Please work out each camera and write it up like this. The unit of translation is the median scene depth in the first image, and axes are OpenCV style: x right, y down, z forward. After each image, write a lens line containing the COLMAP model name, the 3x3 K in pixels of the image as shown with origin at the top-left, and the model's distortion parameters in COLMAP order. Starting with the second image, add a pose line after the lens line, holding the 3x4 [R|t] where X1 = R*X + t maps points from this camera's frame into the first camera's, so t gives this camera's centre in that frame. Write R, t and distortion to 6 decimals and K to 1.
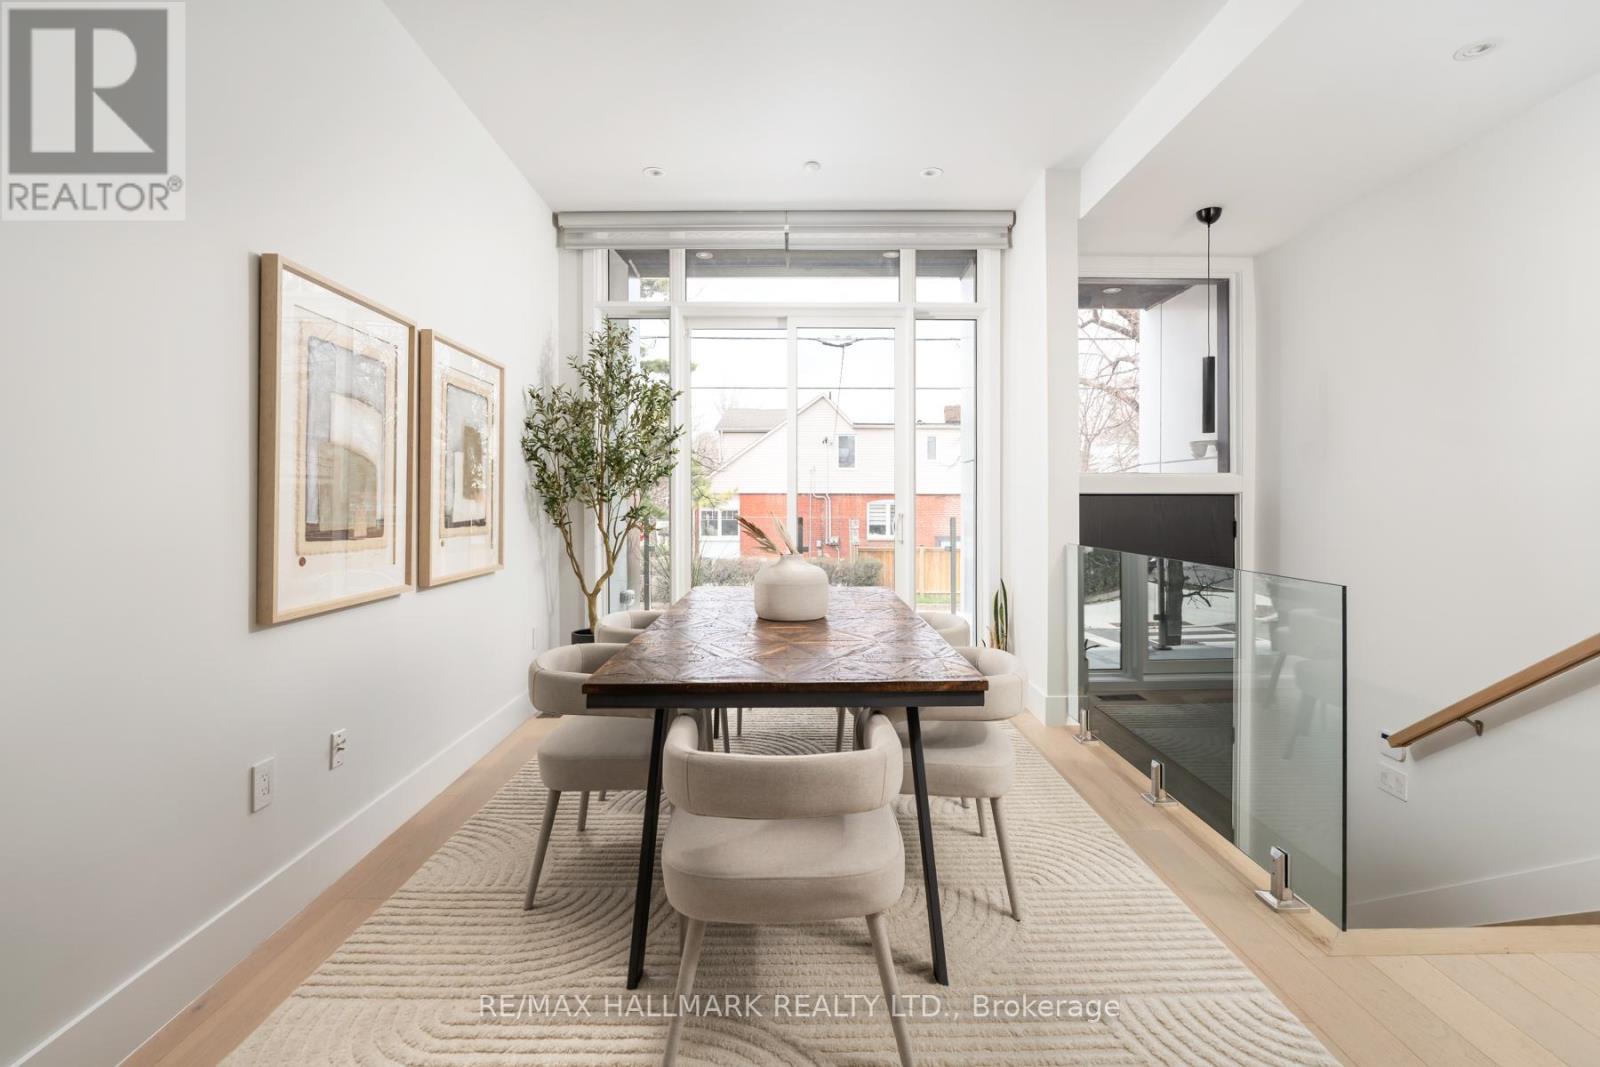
lens RADIAL K [[739.9, 0, 792.6], [0, 739.9, 526.7], [0, 0, 1]] dist [-0.000439, 0.000223]
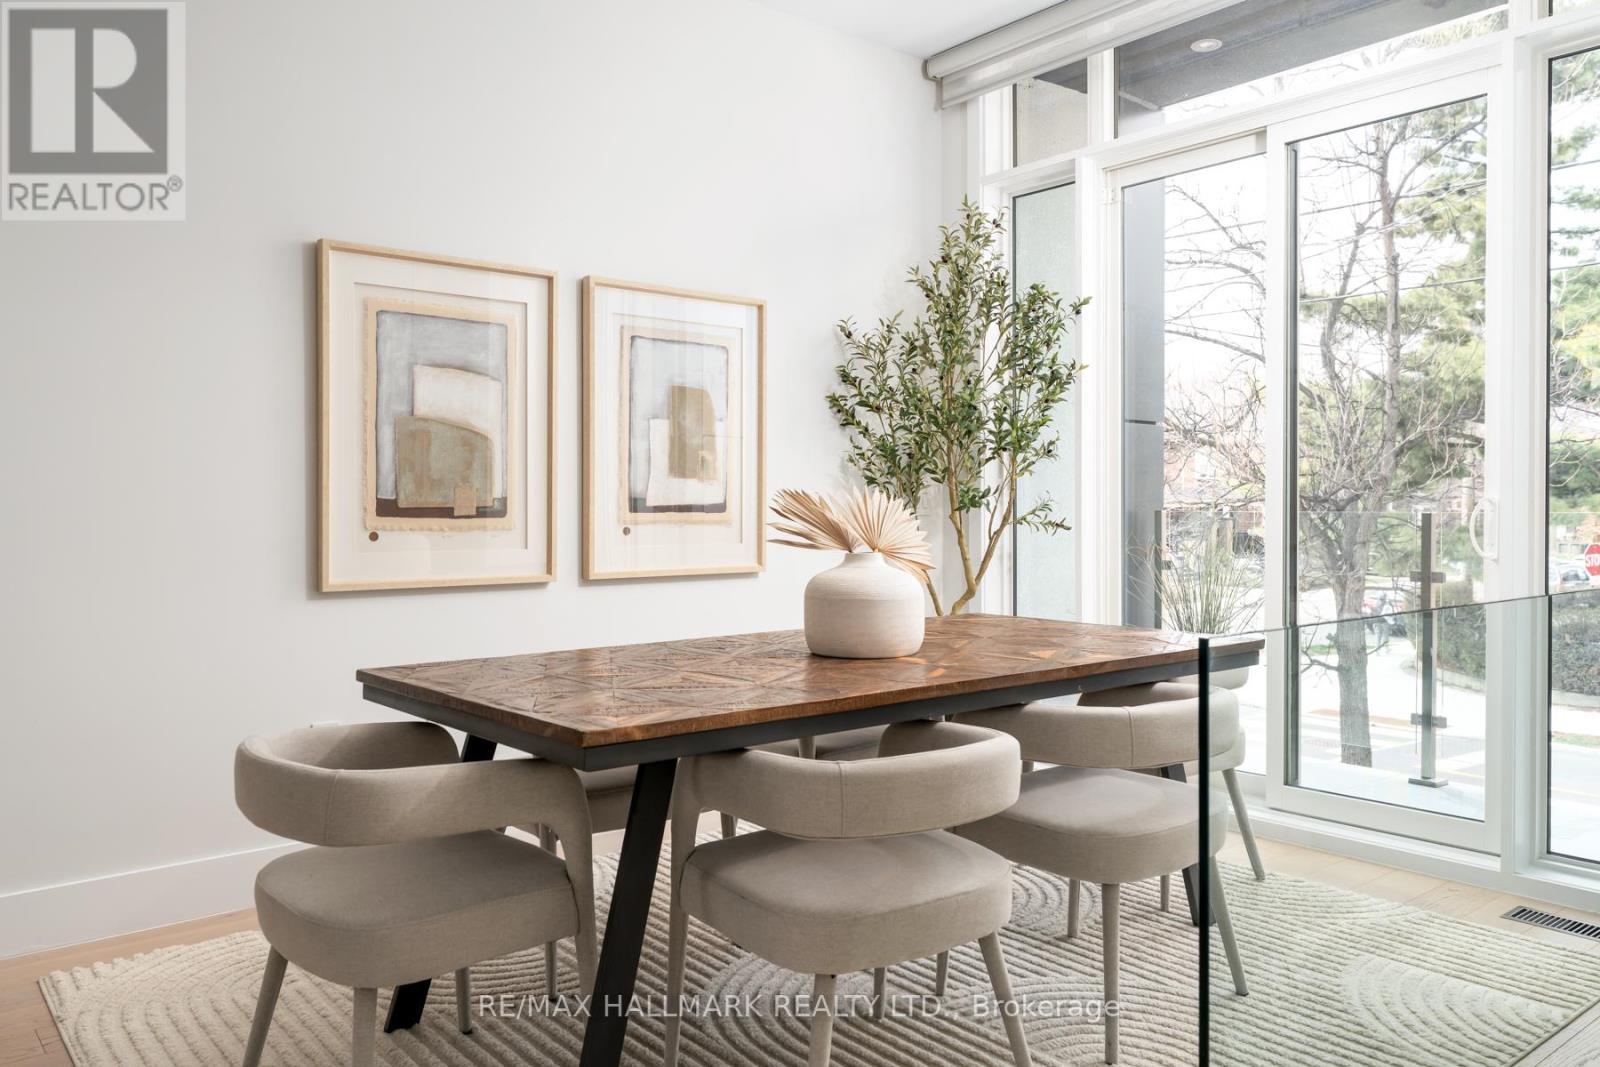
lens RADIAL K [[1238.3, 0, 800.0], [0, 1238.3, 533.5], [0, 0, 1]] dist [0.060983, -0.000641]
pose [[0.625240, 0.016039, -0.780268, 0.860655], [-0.024147, 0.999708, 0.001201, 0.022823], [0.780059, 0.018090, 0.625444, 0.332216]]
